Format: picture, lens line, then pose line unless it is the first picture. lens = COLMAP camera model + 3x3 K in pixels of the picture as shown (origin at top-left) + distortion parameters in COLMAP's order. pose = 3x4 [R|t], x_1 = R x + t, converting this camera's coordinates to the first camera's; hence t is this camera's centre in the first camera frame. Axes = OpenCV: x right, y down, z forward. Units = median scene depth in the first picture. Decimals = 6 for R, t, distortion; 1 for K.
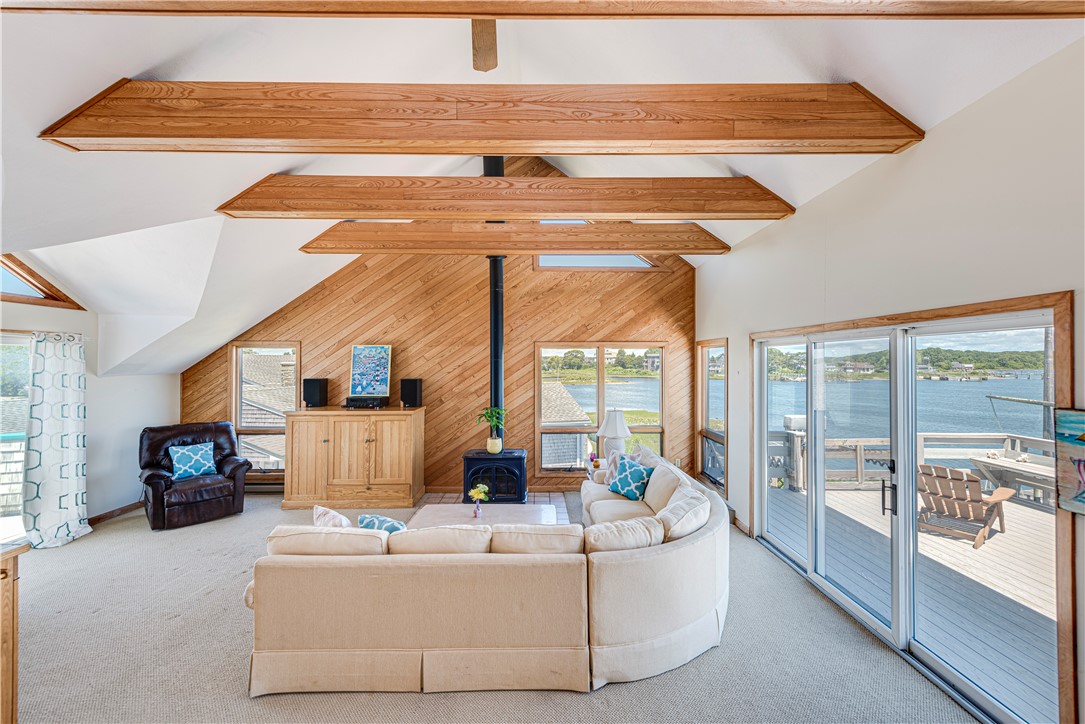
lens RADIAL K [[432.0, 0, 542.0], [0, 432.0, 359.8], [0, 0, 1]] dist [0.003345, -0.000392]
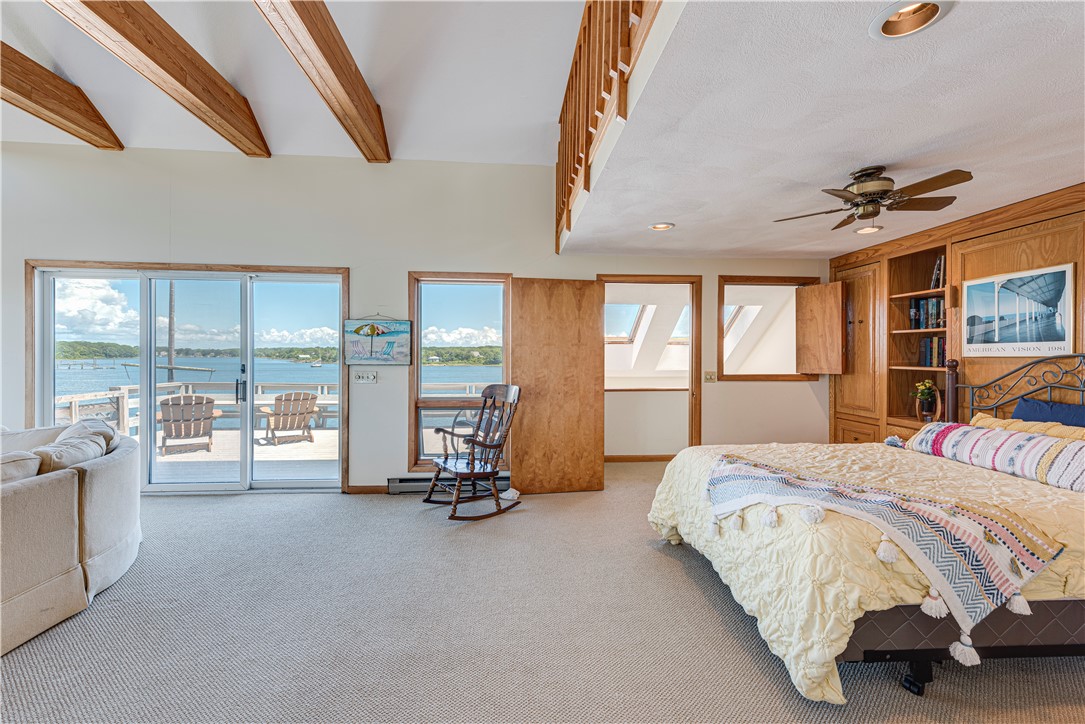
lens RADIAL K [[462.8, 0, 544.2], [0, 462.8, 359.6], [0, 0, 1]] dist [-0.000352, 0.000028]
pose [[-0.068689, -0.006405, 0.997618, -0.811087], [-0.018442, 0.999817, 0.005149, 0.185803], [-0.997468, -0.018044, -0.068794, 0.091703]]
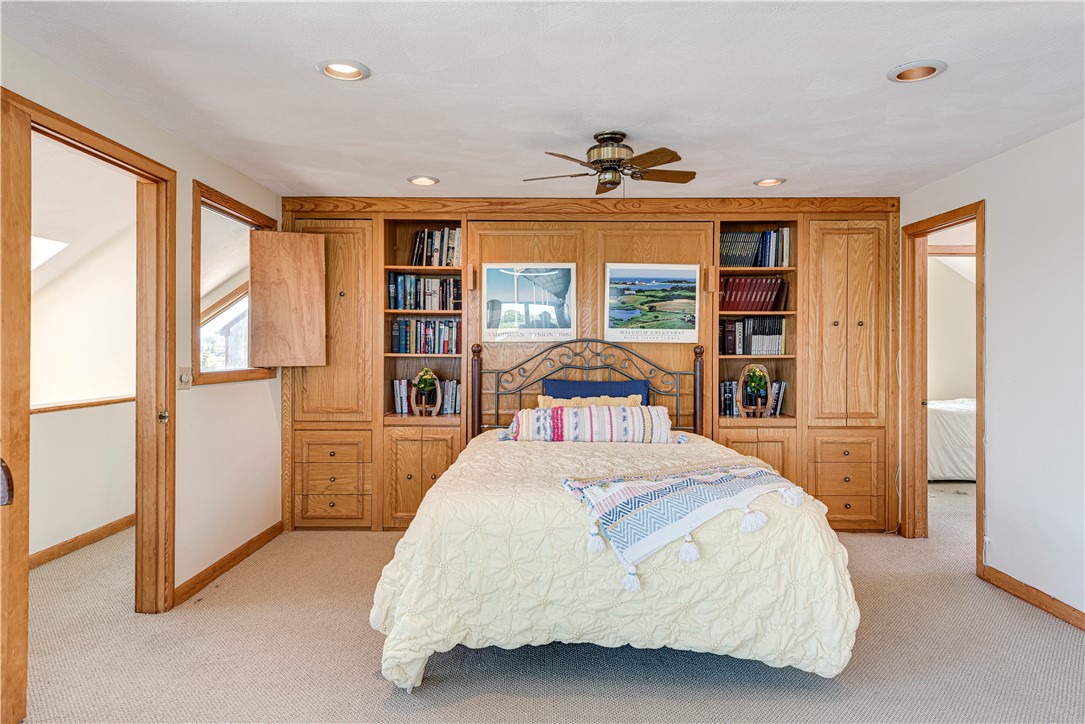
lens RADIAL K [[660.0, 0, 552.0], [0, 660.0, 355.9], [0, 0, 1]] dist [0.008741, -0.001023]
pose [[-0.999960, -0.000559, -0.008922, 0.172101], [-0.000476, 0.999957, -0.009303, 0.216494], [0.008927, -0.009299, -0.999917, 0.583704]]
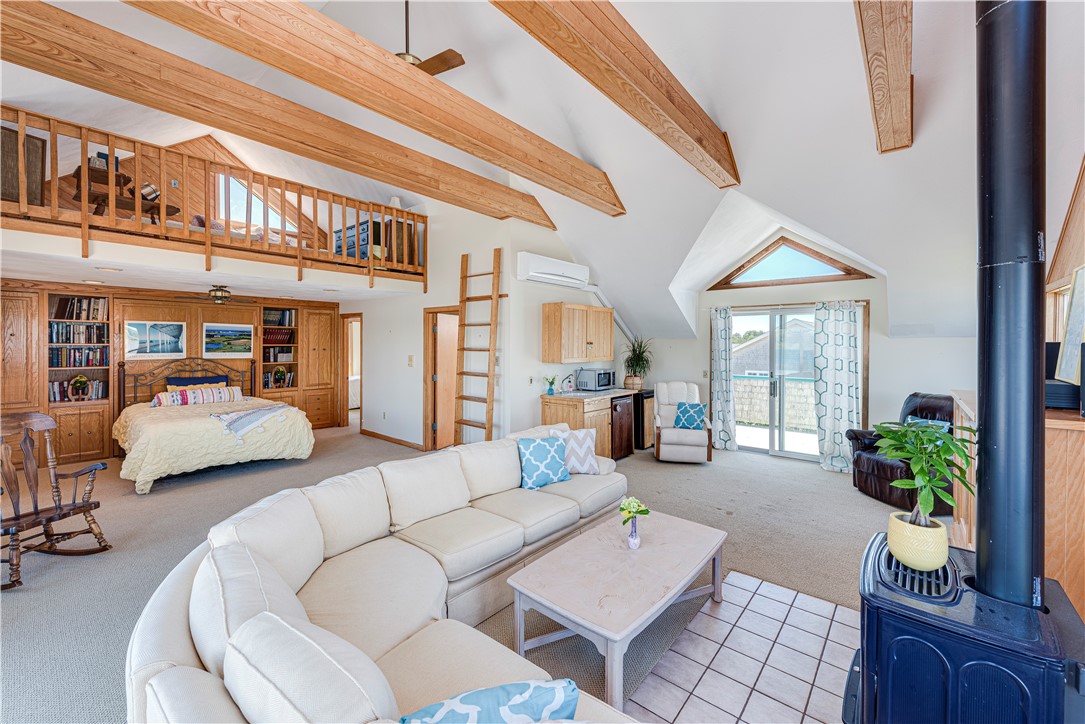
lens RADIAL K [[432.0, 0, 543.0], [0, 432.0, 347.1], [0, 0, 1]] dist [0.003345, -0.000392]
pose [[-0.647135, 0.004680, -0.762361, 0.633117], [0.004013, 0.999988, 0.002732, 0.101800], [0.762365, -0.001291, -0.647146, 1.903782]]
